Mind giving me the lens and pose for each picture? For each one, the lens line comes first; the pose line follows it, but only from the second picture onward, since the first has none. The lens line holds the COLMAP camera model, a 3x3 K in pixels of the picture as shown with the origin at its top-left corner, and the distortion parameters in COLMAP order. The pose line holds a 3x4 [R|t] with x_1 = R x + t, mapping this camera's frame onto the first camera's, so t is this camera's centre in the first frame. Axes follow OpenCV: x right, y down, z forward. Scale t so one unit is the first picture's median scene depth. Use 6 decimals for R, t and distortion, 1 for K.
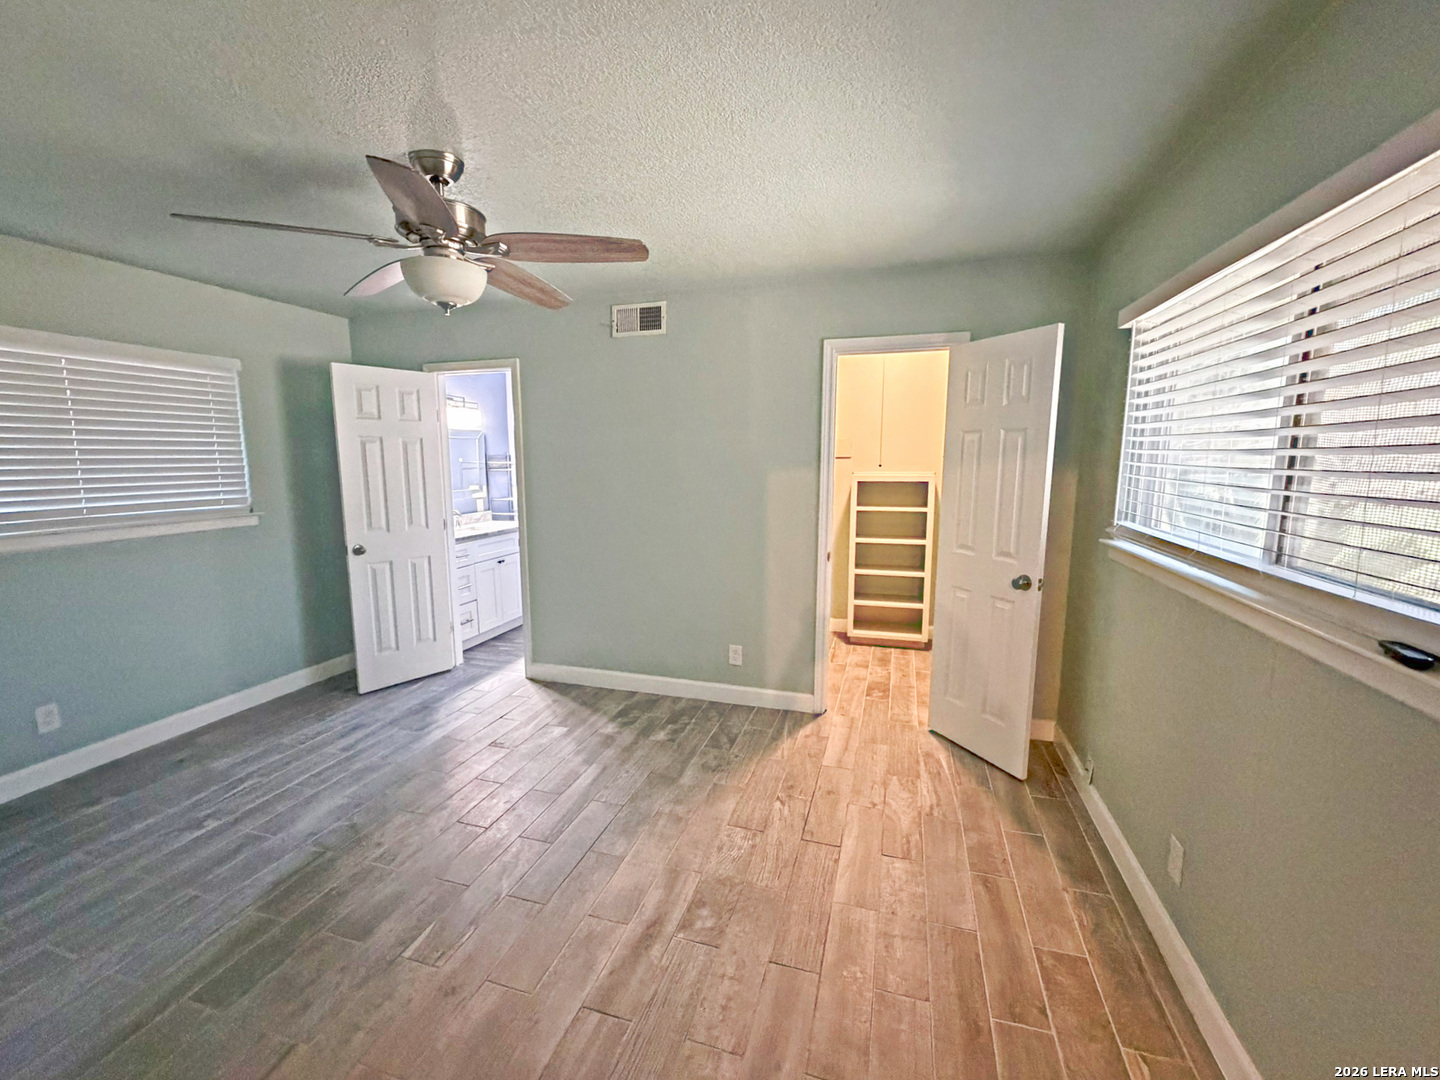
lens RADIAL K [[600.3, 0, 720.0], [0, 600.3, 540.0], [0, 0, 1]] dist [-0.007172, 0.000147]
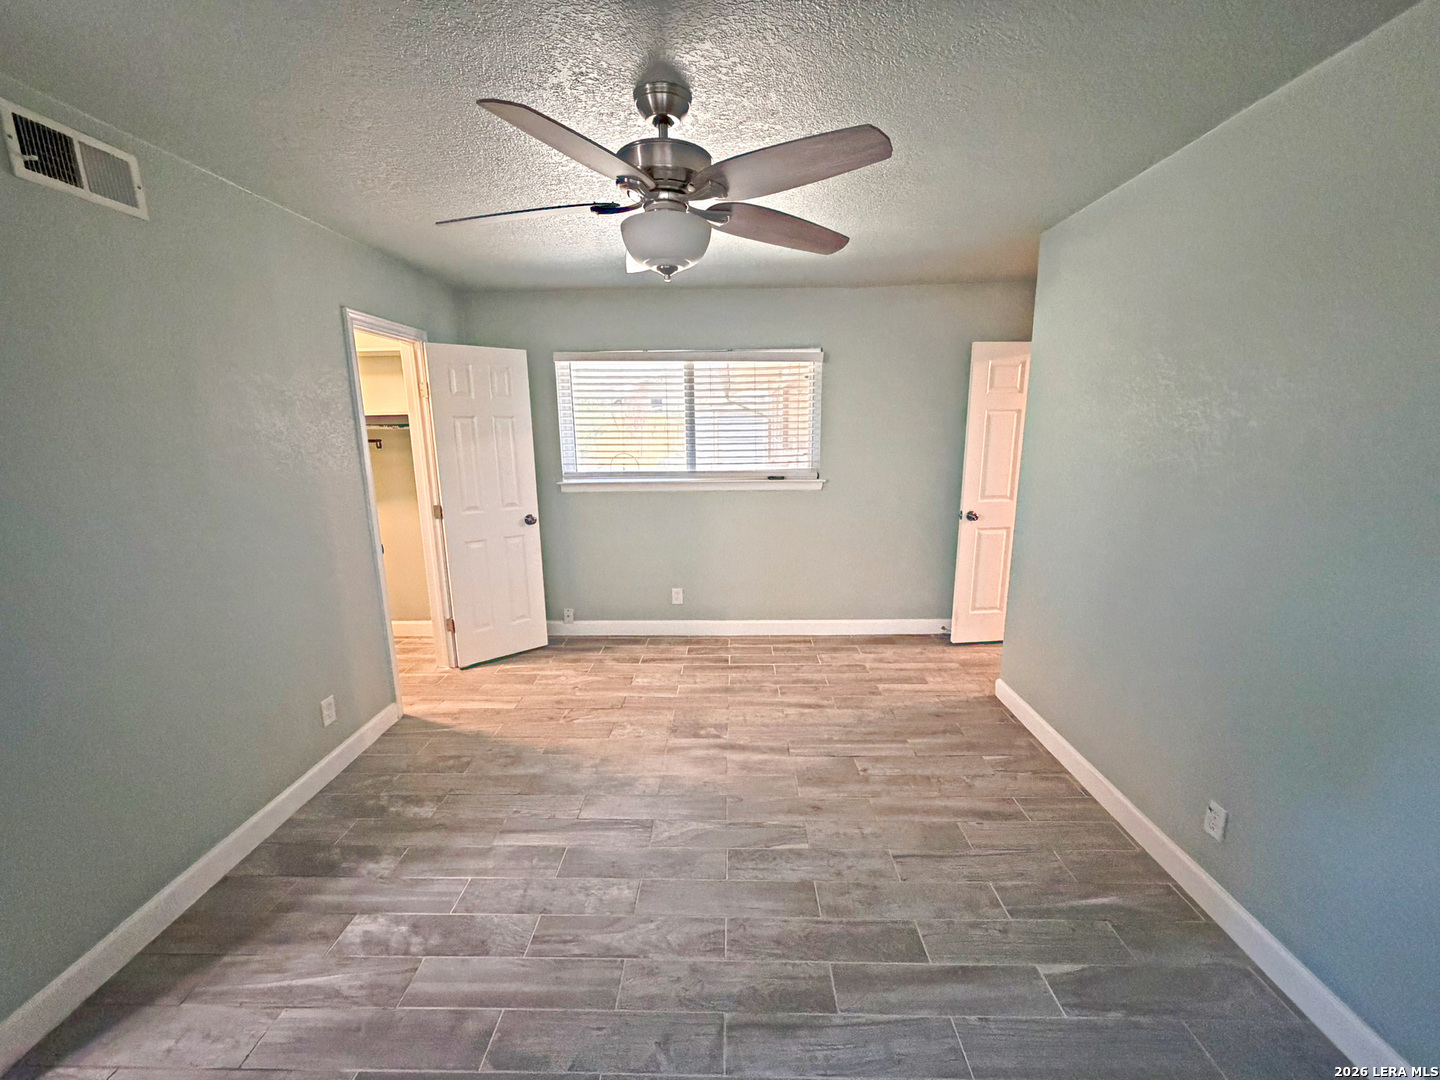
lens RADIAL K [[575.4, 0, 719.9], [0, 575.4, 543.0], [0, 0, 1]] dist [-0.004028, -0.000392]
pose [[-0.269025, -0.192832, 0.943632, -0.958023], [0.145272, 0.960419, 0.237679, -0.140587], [-0.952114, 0.201025, -0.230364, 0.852891]]
